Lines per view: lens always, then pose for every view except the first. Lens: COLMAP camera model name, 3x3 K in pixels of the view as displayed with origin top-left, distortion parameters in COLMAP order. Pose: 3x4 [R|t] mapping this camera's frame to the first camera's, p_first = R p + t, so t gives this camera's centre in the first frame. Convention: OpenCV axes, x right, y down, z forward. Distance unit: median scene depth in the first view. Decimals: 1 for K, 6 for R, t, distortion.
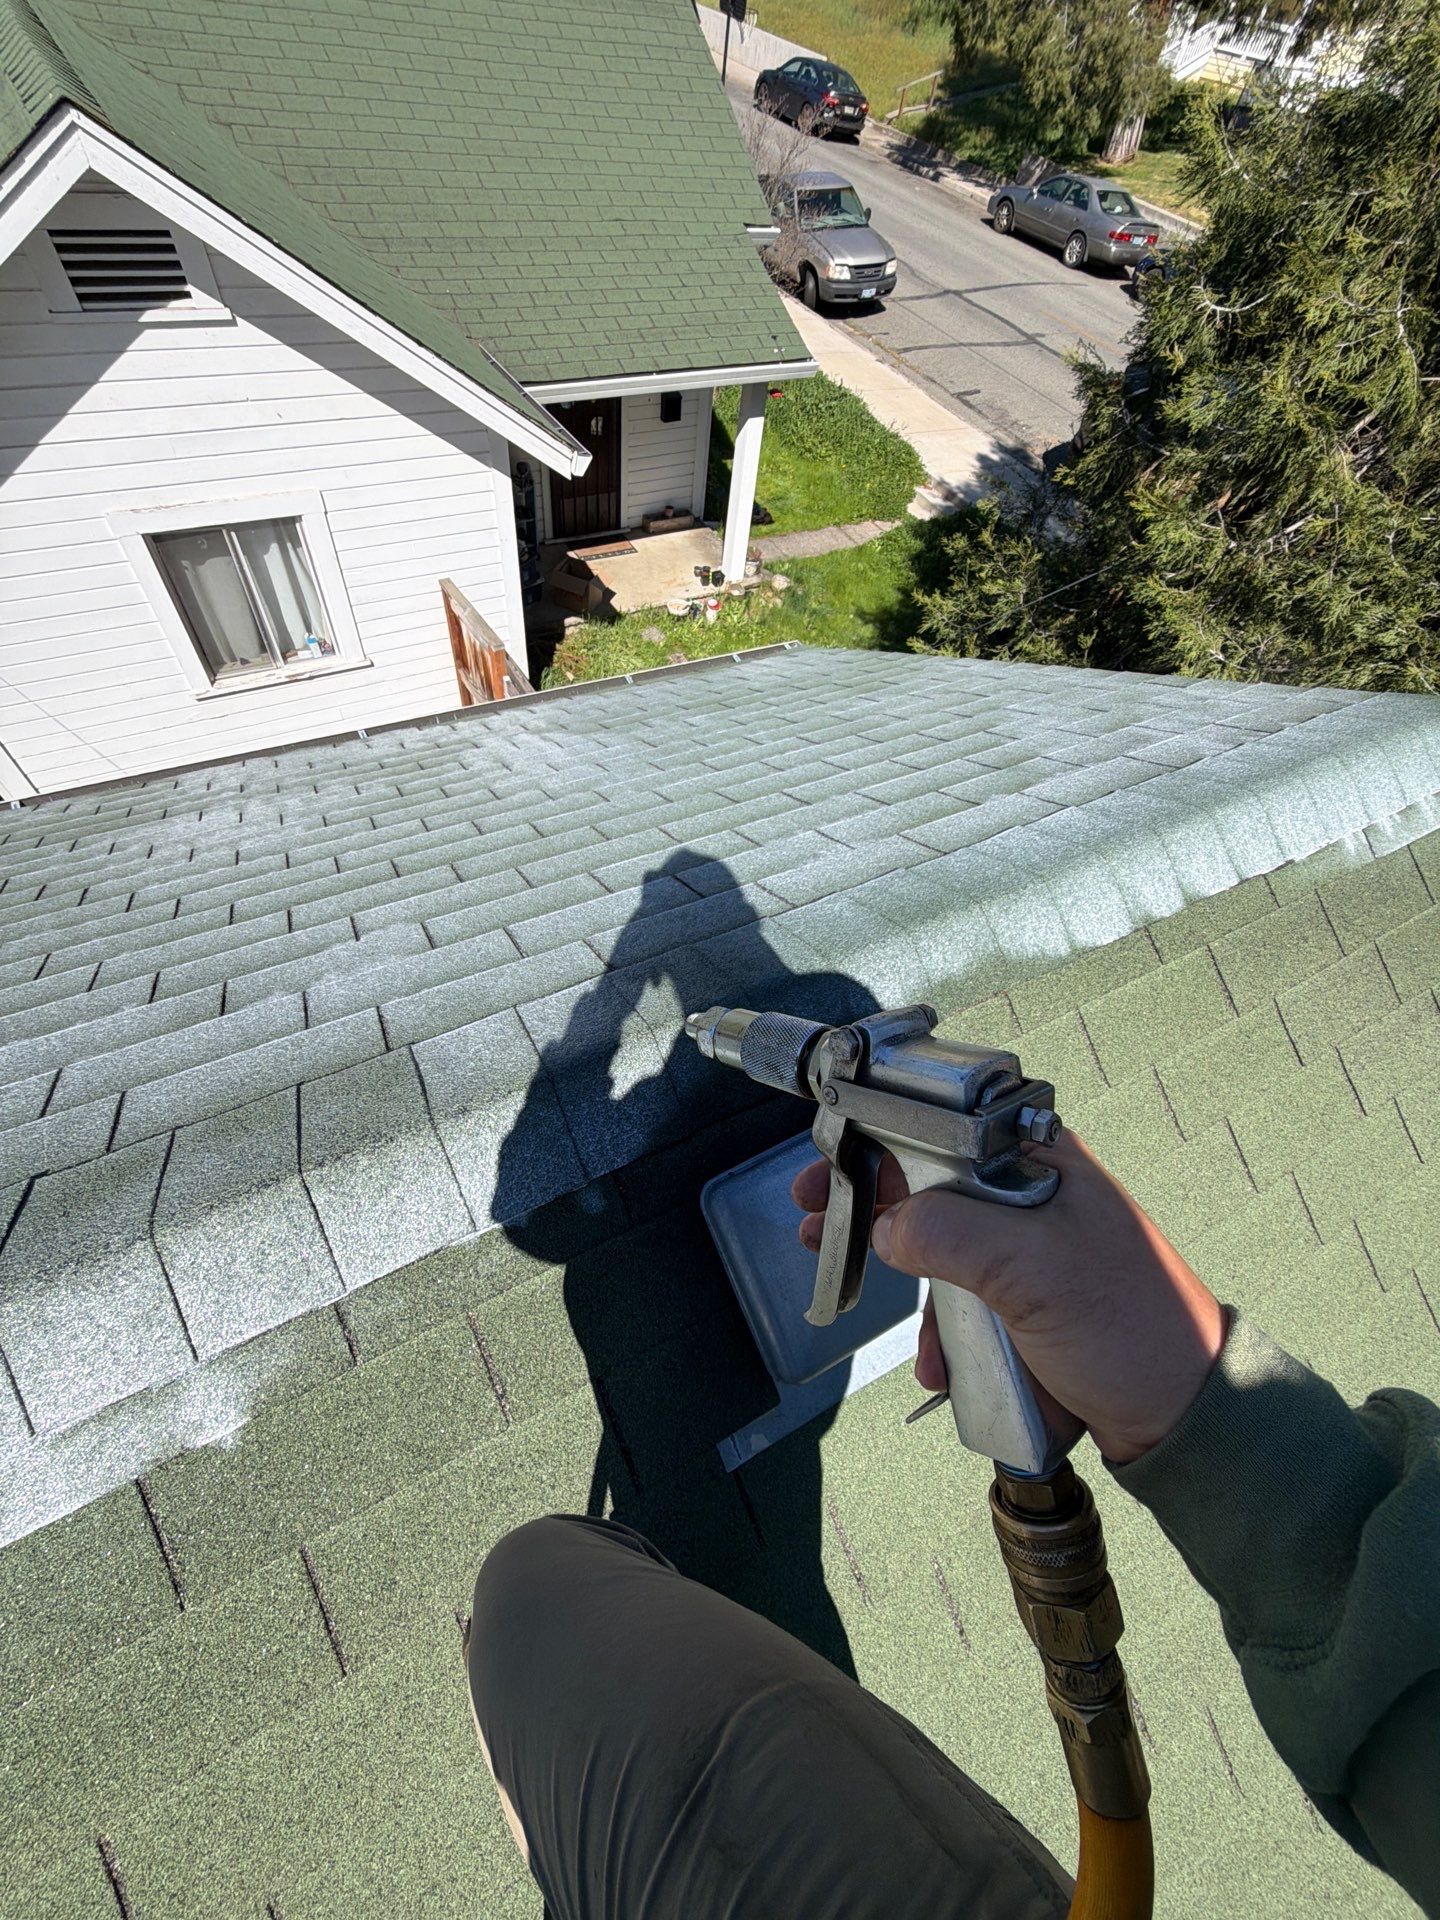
lens RADIAL K [[762.3, 0, 721.9], [0, 762.3, 963.1], [0, 0, 1]] dist [-0.001175, -0.000207]
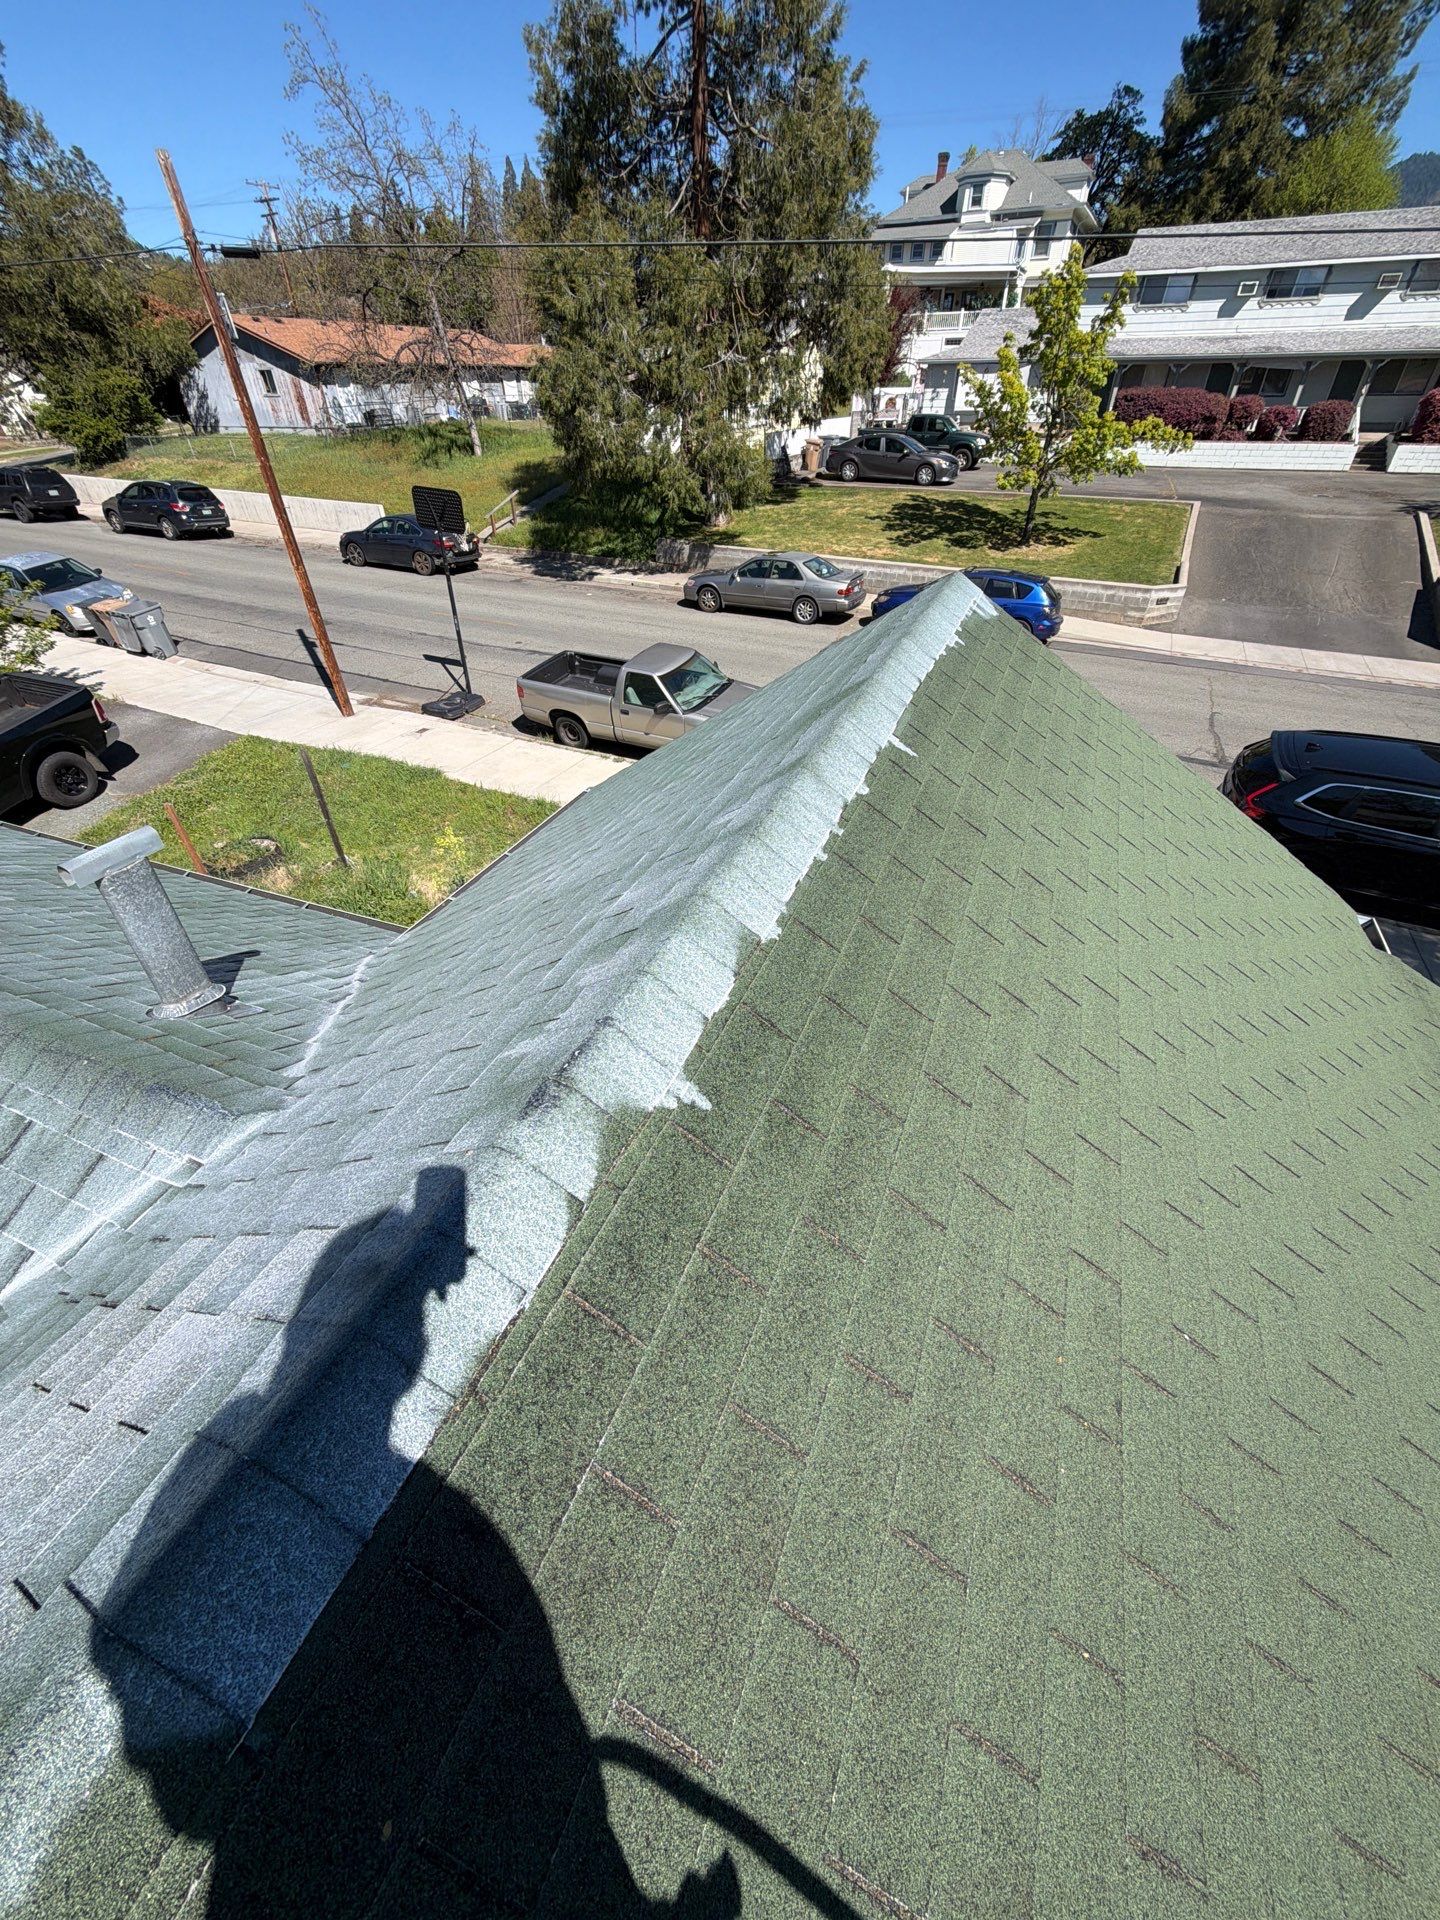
lens RADIAL K [[762.3, 0, 718.3], [0, 762.3, 957.3], [0, 0, 1]] dist [0.002445, -0.000414]
pose [[0.805202, -0.450128, 0.386049, -0.233160], [0.535138, 0.832052, -0.146002, -0.446824], [-0.255493, 0.324151, 0.910851, 0.237101]]
